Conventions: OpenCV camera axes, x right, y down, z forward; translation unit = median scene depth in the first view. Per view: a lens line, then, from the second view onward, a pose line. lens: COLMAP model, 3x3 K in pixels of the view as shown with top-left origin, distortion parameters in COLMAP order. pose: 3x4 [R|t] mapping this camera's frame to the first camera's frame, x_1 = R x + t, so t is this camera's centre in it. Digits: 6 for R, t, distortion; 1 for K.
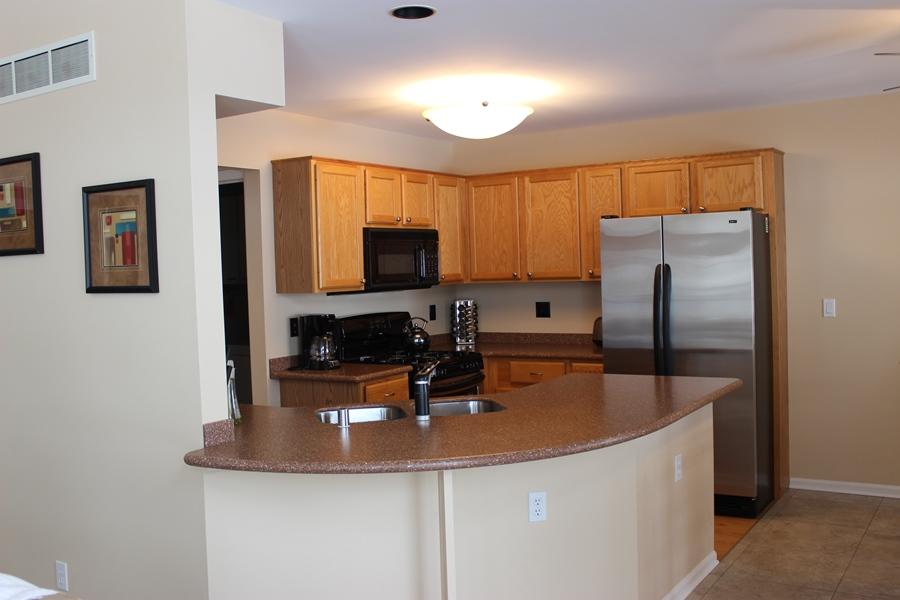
lens RADIAL K [[878.0, 0, 450.0], [0, 878.0, 300.0], [0, 0, 1]] dist [-0.137529, 0.118695]
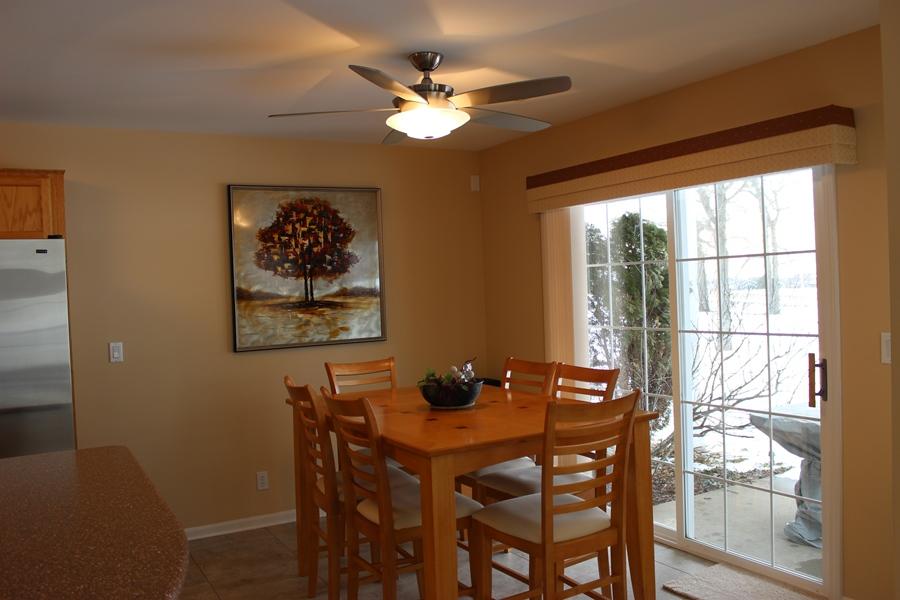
lens RADIAL K [[754.9, 0, 450.0], [0, 754.9, 300.0], [0, 0, 1]] dist [-0.139982, 0.107532]
pose [[0.461652, 0.001825, 0.887059, -0.096074], [0.054102, 0.998078, -0.030210, -0.003490], [-0.885410, 0.061939, 0.460666, 0.324042]]
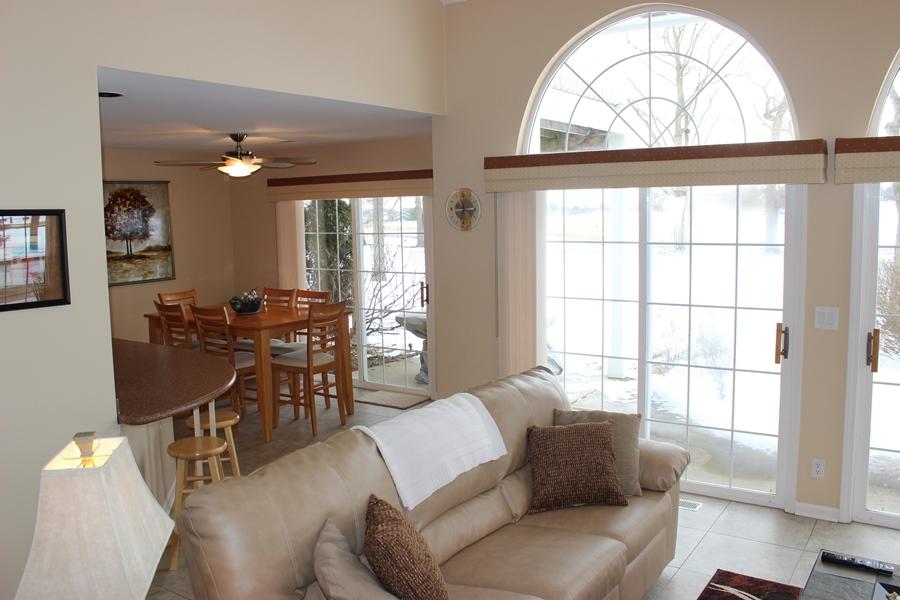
lens RADIAL K [[754.9, 0, 450.0], [0, 754.9, 300.0], [0, 0, 1]] dist [-0.139982, 0.107532]
pose [[0.033302, -0.085648, 0.995769, -0.738252], [0.055965, 0.994918, 0.083703, -0.037730], [-0.997877, 0.052941, 0.037926, 0.244330]]
